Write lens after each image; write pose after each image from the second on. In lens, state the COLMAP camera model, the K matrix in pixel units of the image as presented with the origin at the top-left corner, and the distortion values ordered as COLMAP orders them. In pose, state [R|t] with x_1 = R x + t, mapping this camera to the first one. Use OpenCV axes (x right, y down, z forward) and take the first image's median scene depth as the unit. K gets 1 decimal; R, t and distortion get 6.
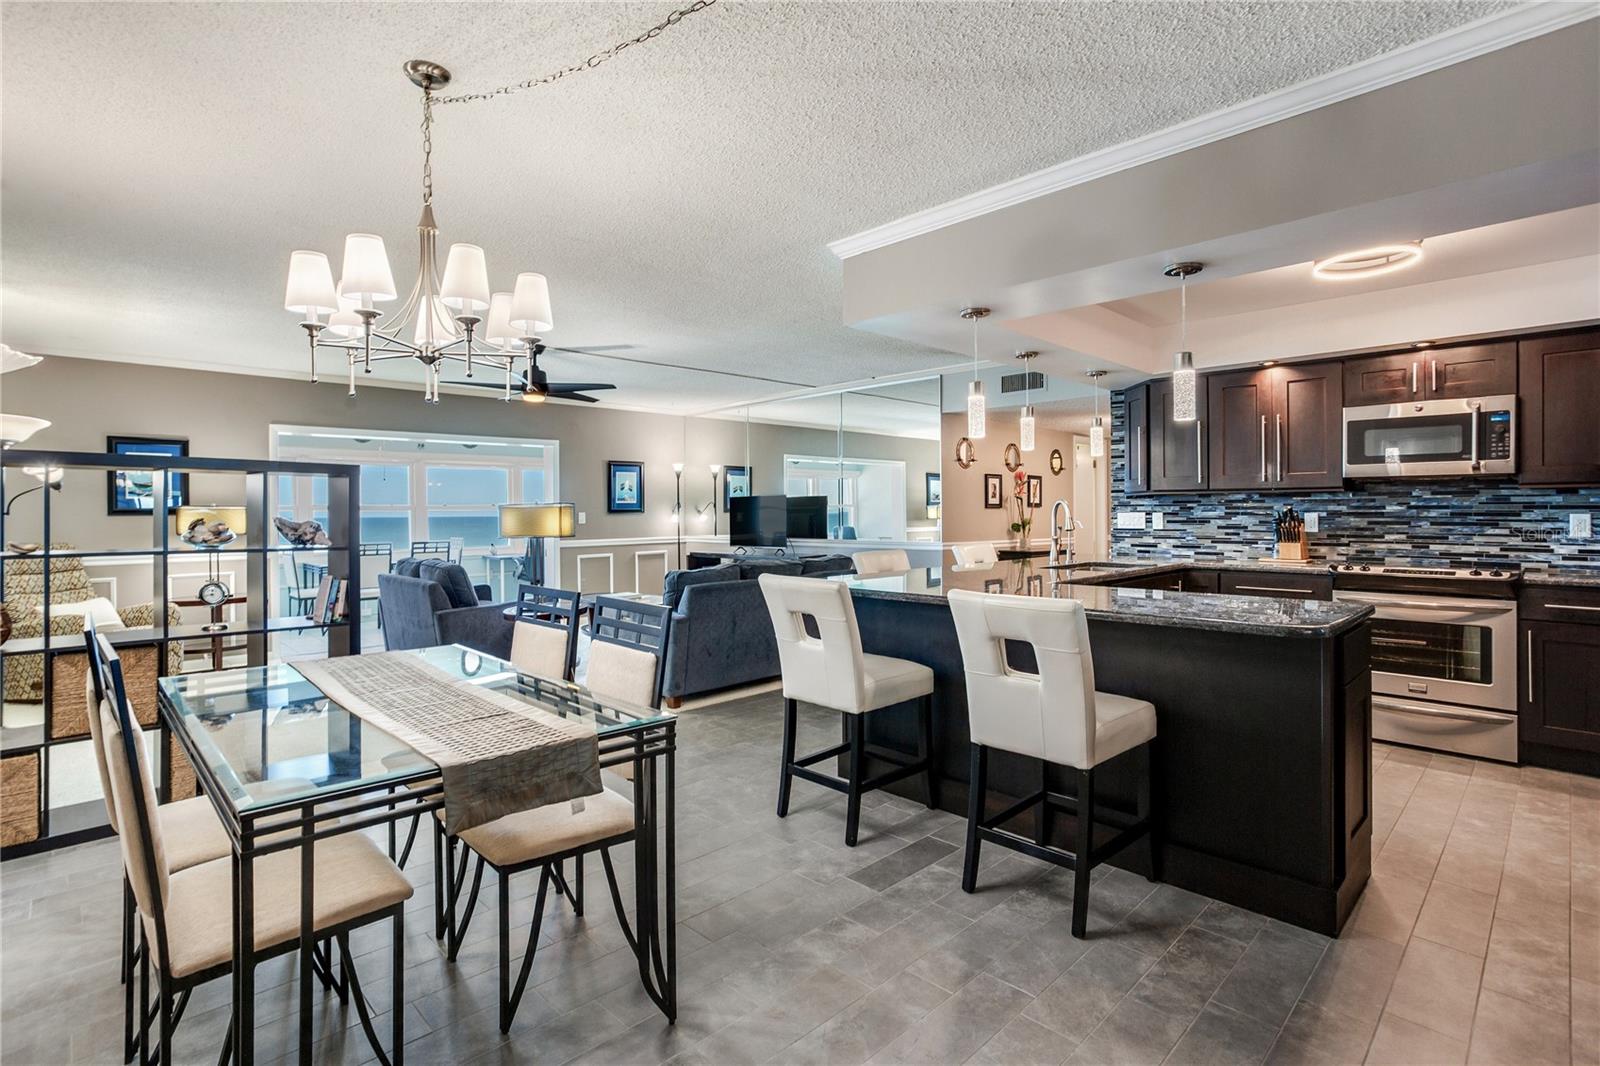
lens RADIAL K [[807.2, 0, 844.7], [0, 807.2, 510.0], [0, 0, 1]] dist [-0.035654, 0.030241]
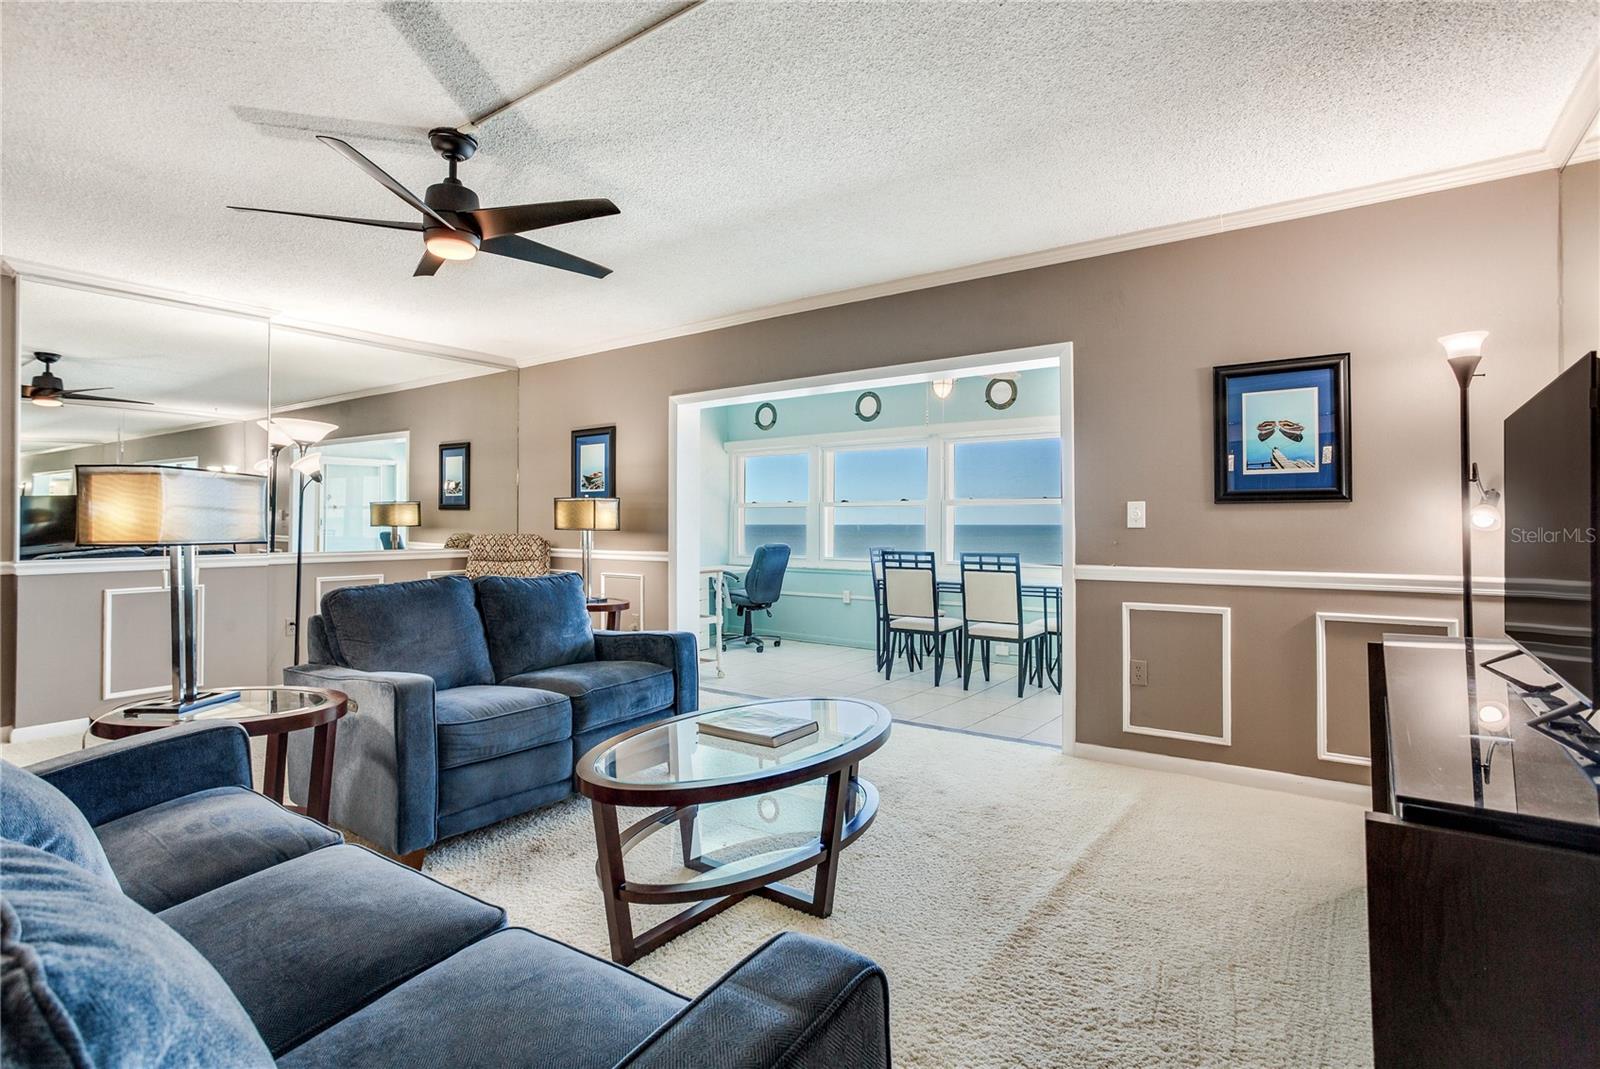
lens RADIAL K [[807.2, 0, 786.3], [0, 807.2, 524.8], [0, 0, 1]] dist [-0.035654, 0.030241]
pose [[0.088026, 0.011202, -0.996055, 0.106447], [-0.001204, 0.999937, 0.011139, 0.016254], [0.996117, 0.000218, 0.088034, 1.175728]]
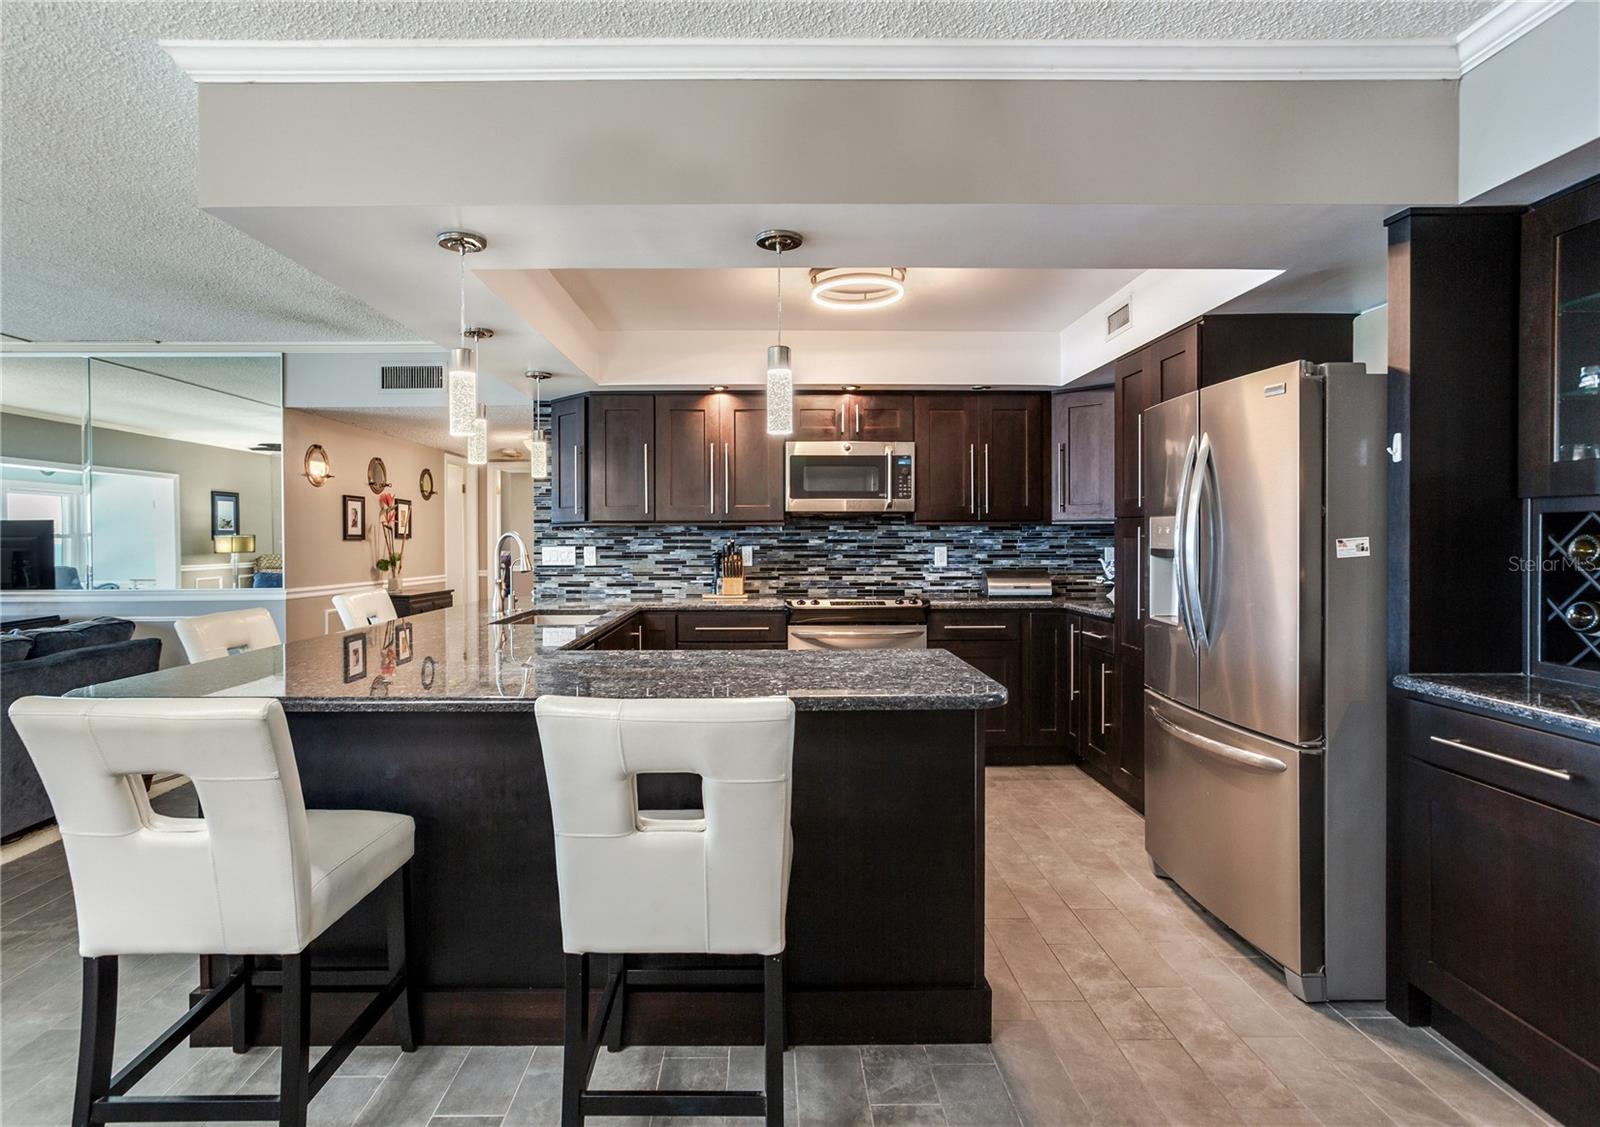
lens RADIAL K [[809.3, 0, 811.4], [0, 809.3, 540.5], [0, 0, 1]] dist [-0.026158, 0.007578]
pose [[0.709469, 0.000333, 0.704737, -0.058556], [-0.000754, 1.000000, 0.000287, -0.003913], [-0.704737, -0.000735, 0.709469, 0.224077]]
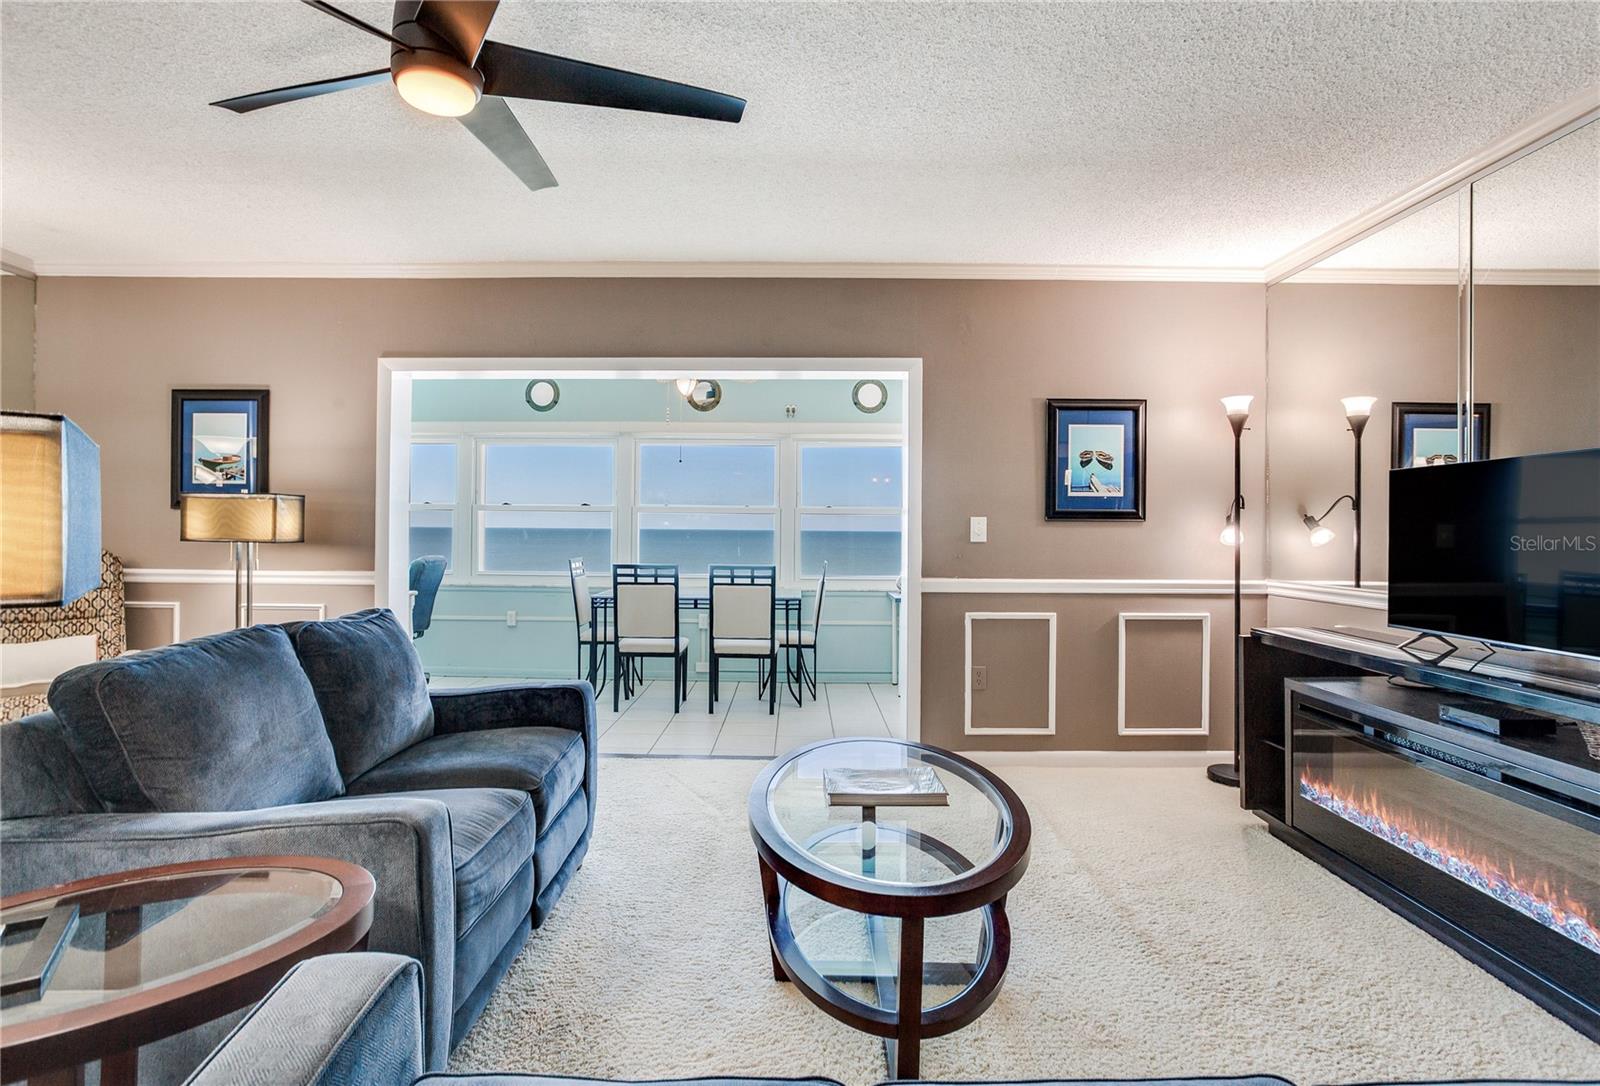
lens RADIAL K [[839.9, 0, 782.5], [0, 839.9, 528.1], [0, 0, 1]] dist [-0.016159, 0.007334]
pose [[0.653131, 0.013844, -0.757119, -0.070624], [-0.015164, 0.999871, 0.005201, 0.012726], [0.757093, 0.008084, 0.653257, 0.924269]]
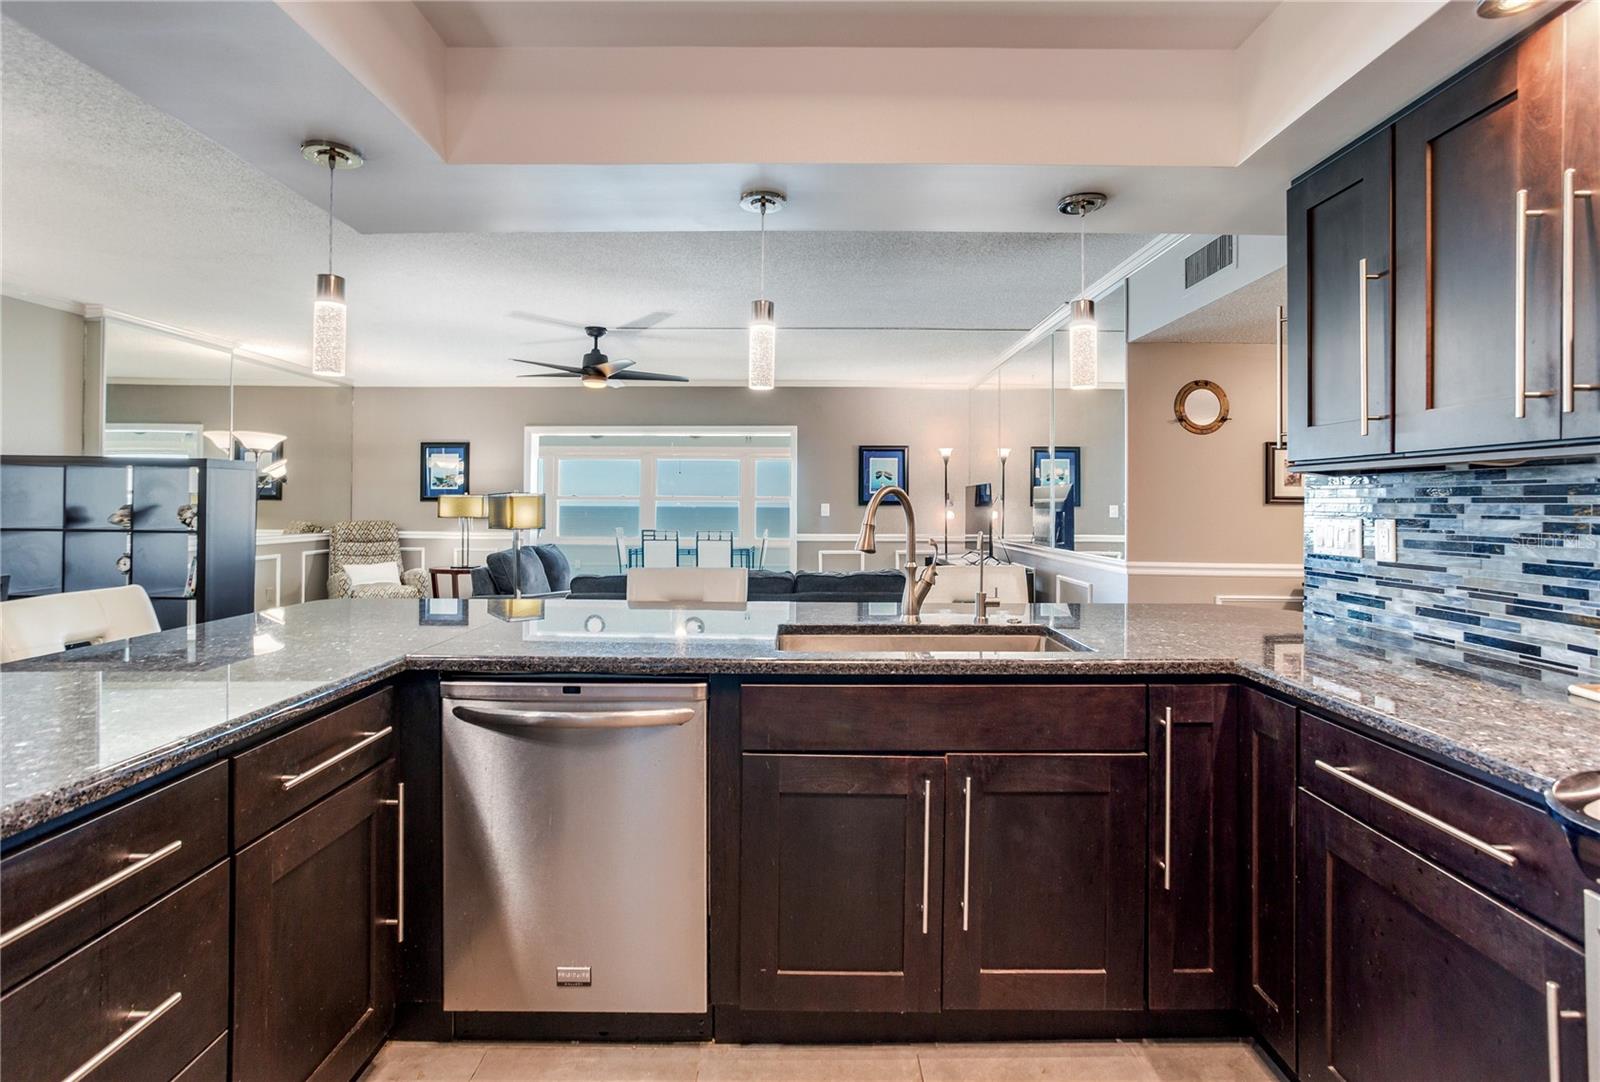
lens RADIAL K [[830.0, 0, 808.1], [0, 830.0, 494.5], [0, 0, 1]] dist [-0.023676, 0.005681]
pose [[0.663651, 0.003553, -0.748034, 0.527296], [-0.011509, 0.999919, -0.005461, -0.003390], [0.747954, 0.012233, 0.663638, 0.559574]]
